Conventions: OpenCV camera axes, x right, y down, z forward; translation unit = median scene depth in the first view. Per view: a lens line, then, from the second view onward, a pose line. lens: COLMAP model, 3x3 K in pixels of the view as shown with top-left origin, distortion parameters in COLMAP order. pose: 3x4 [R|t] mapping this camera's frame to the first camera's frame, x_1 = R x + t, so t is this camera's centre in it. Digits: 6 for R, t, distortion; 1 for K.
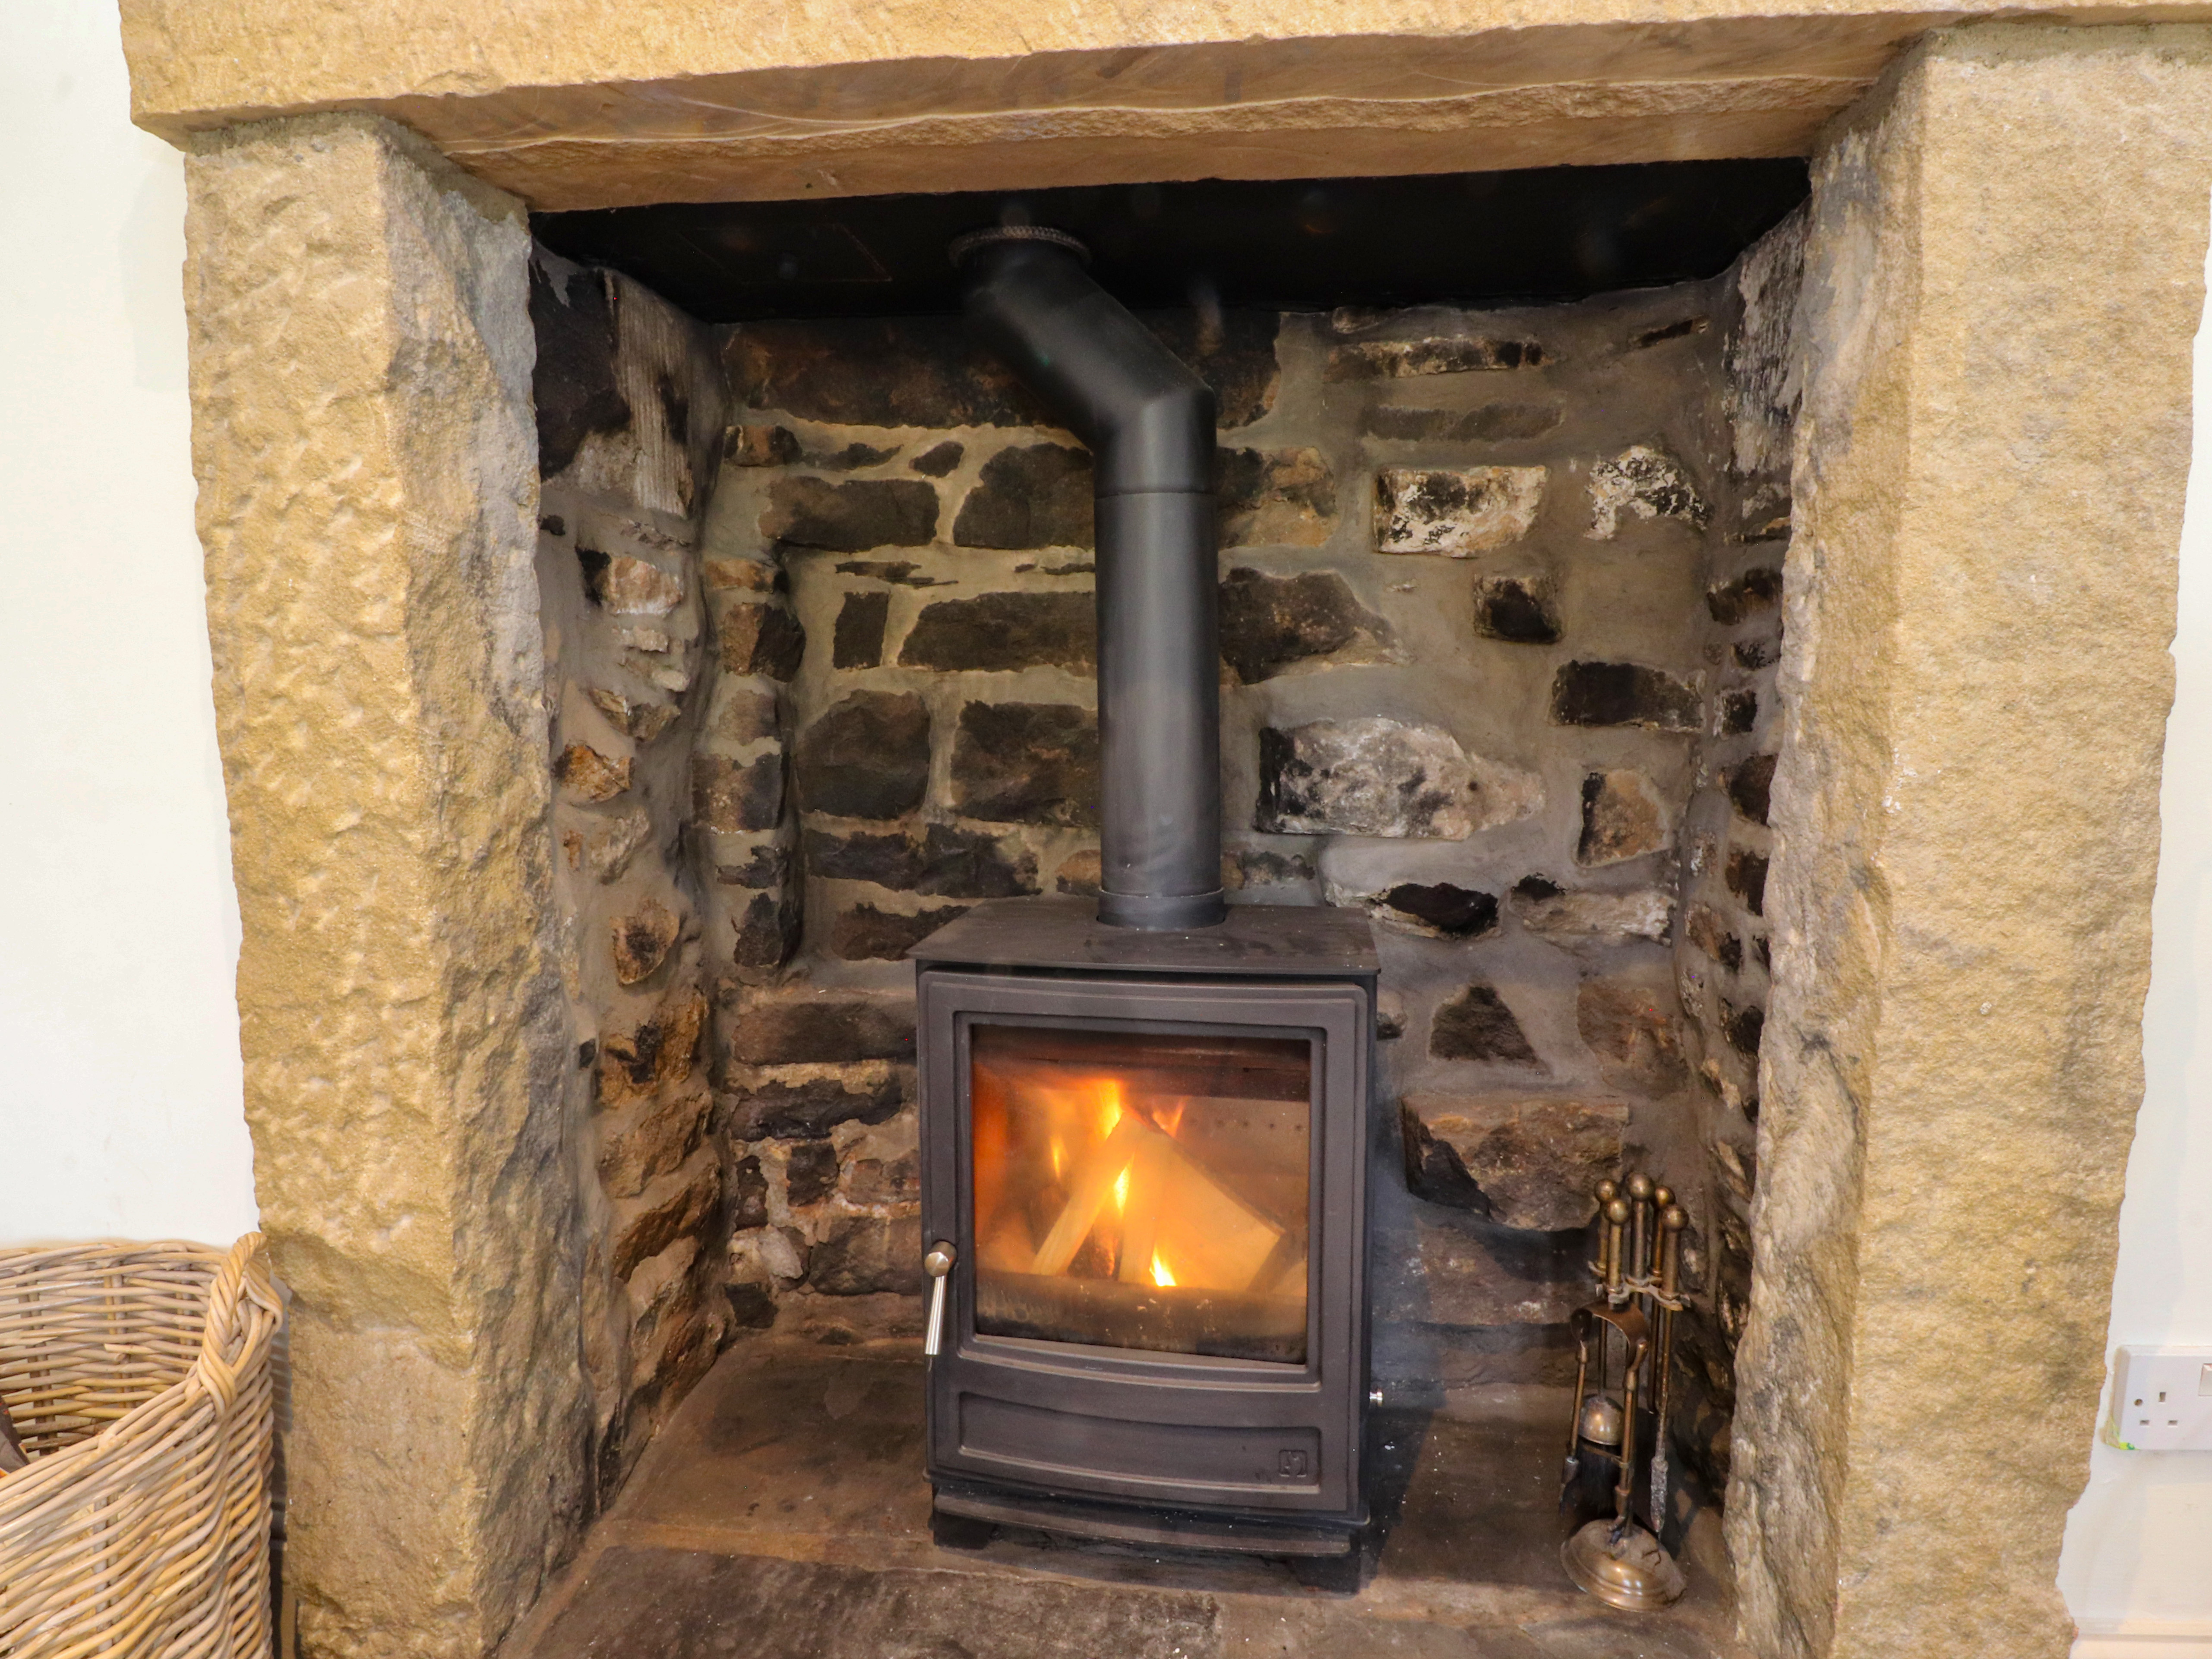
lens RADIAL K [[1164.9, 0, 1092.5], [0, 1164.9, 803.8], [0, 0, 1]] dist [0.001686, -0.015827]
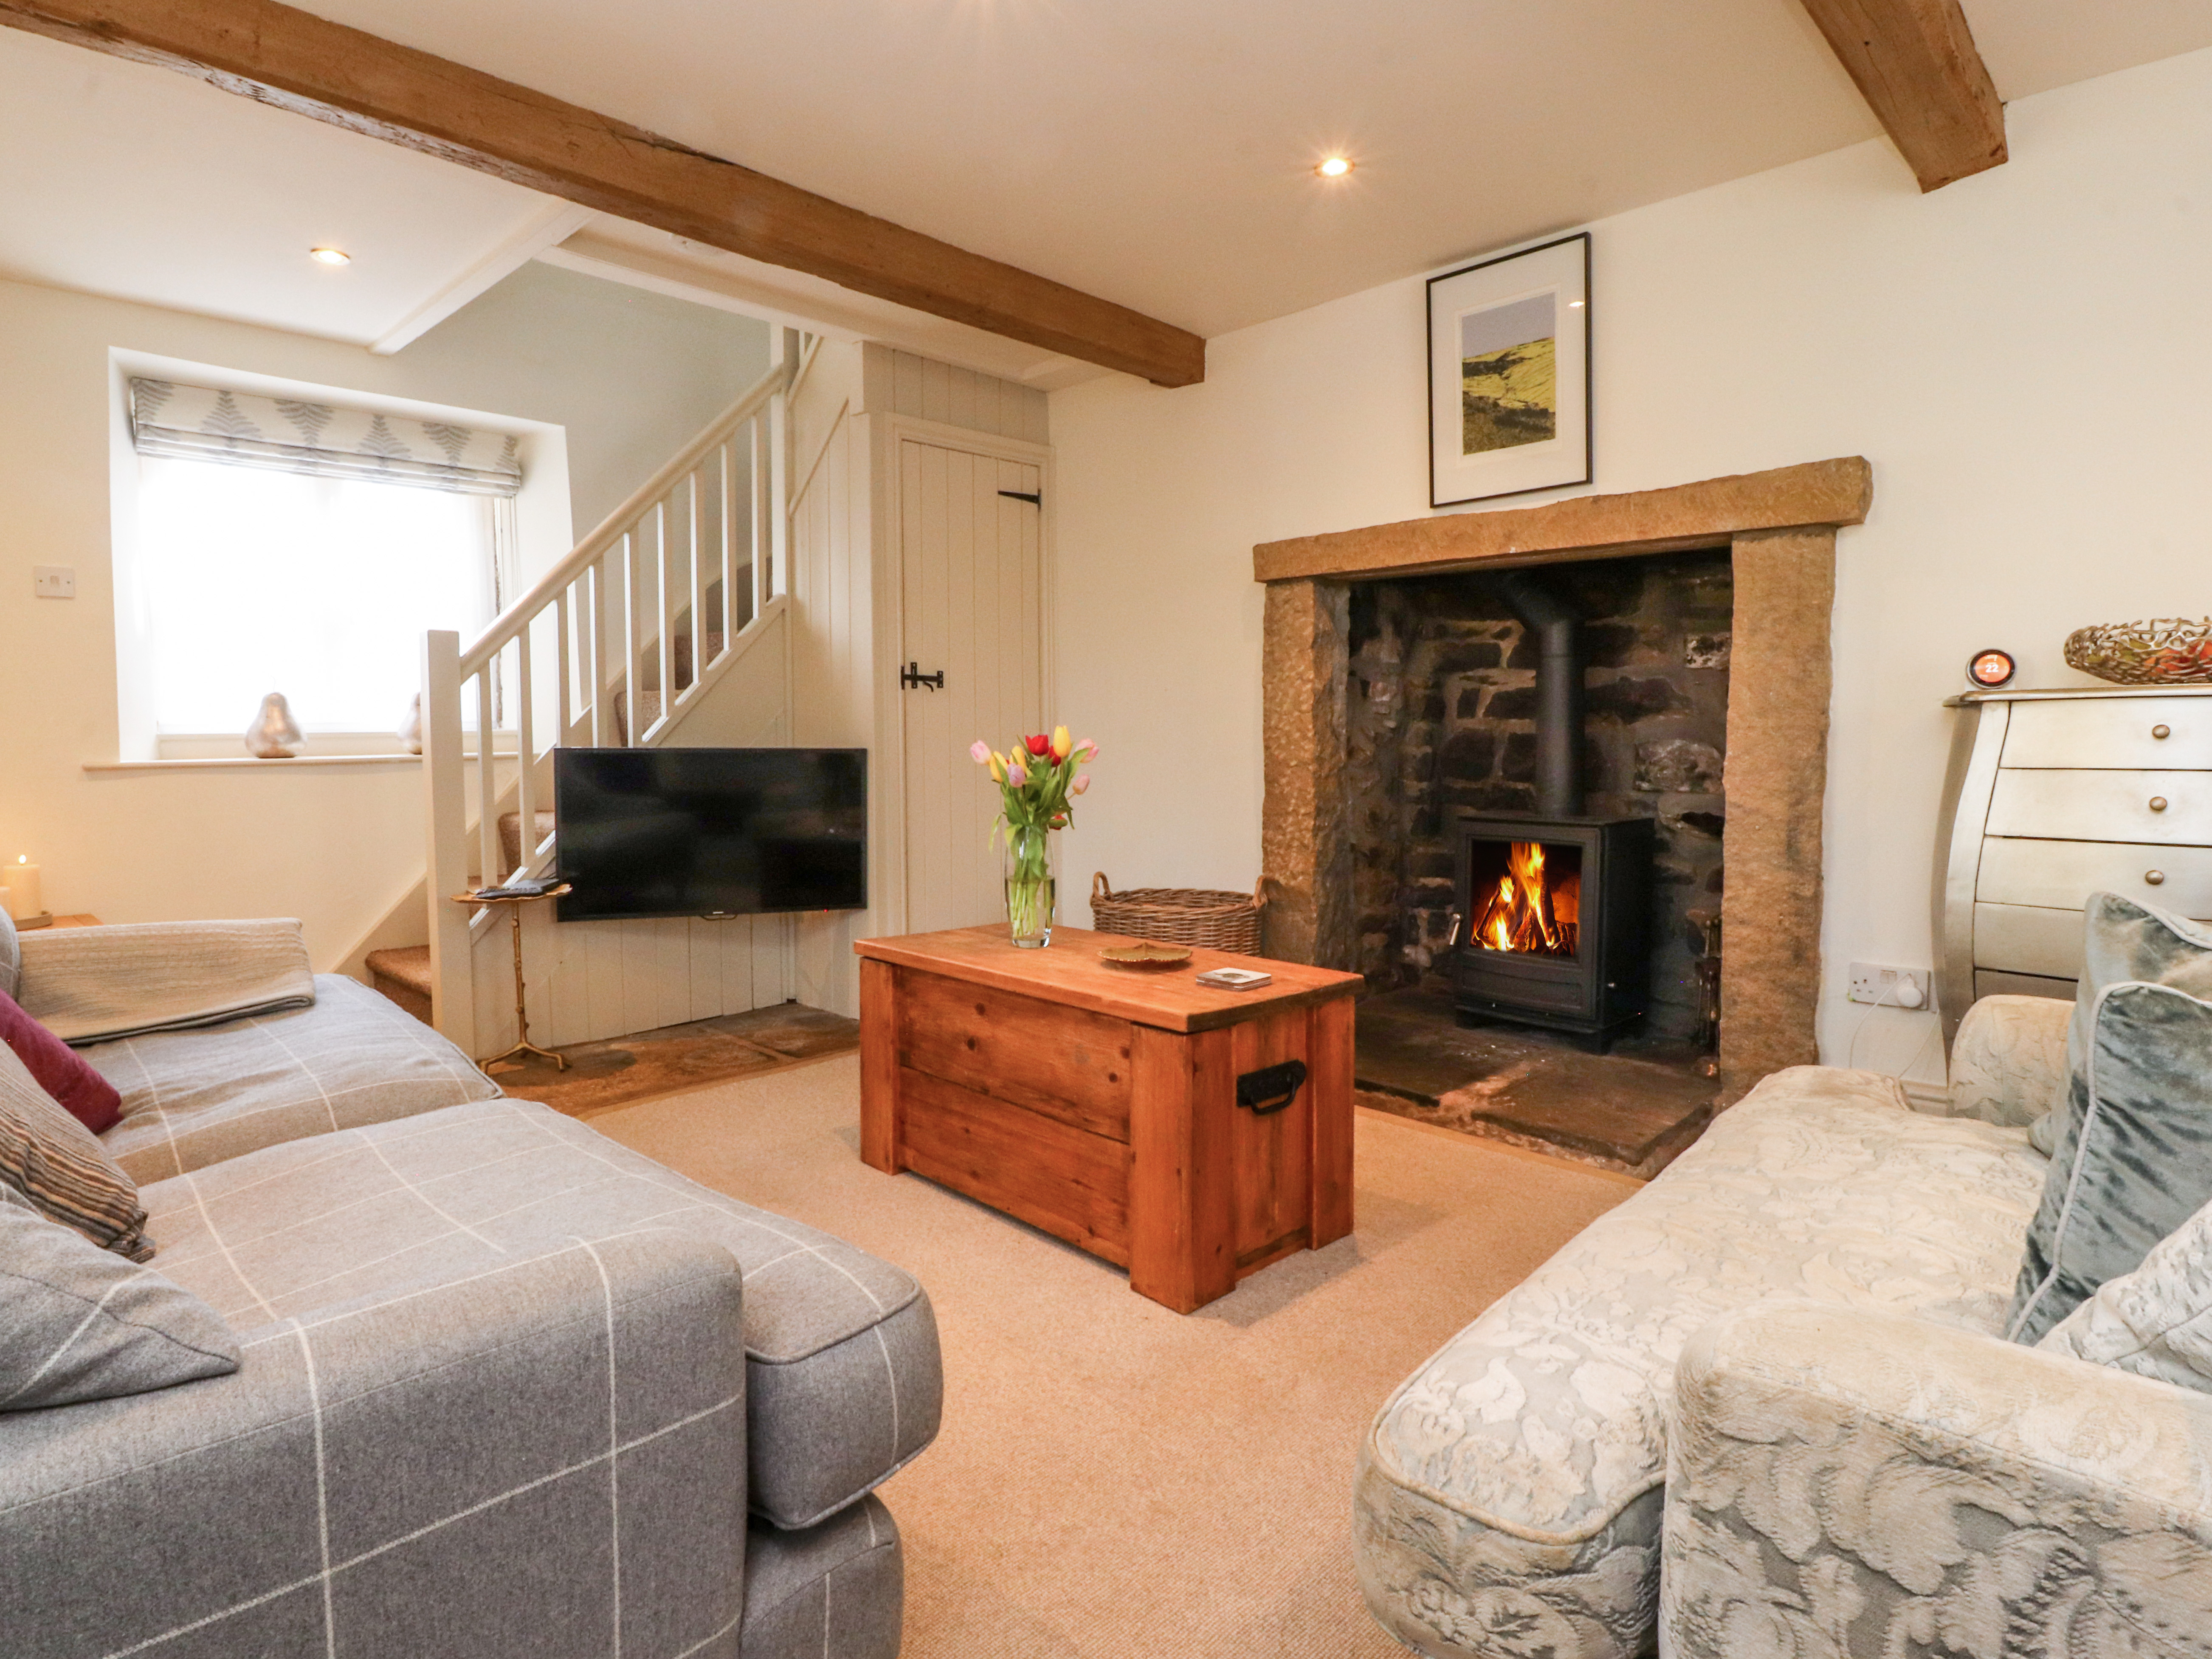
lens RADIAL K [[1164.9, 0, 1092.5], [0, 1164.9, 803.8], [0, 0, 1]] dist [0.001686, -0.015827]
pose [[0.789428, 0.041020, -0.612472, 0.891690], [-0.060395, 0.998114, -0.010996, 0.178314], [0.610865, 0.045671, 0.790416, -1.831673]]
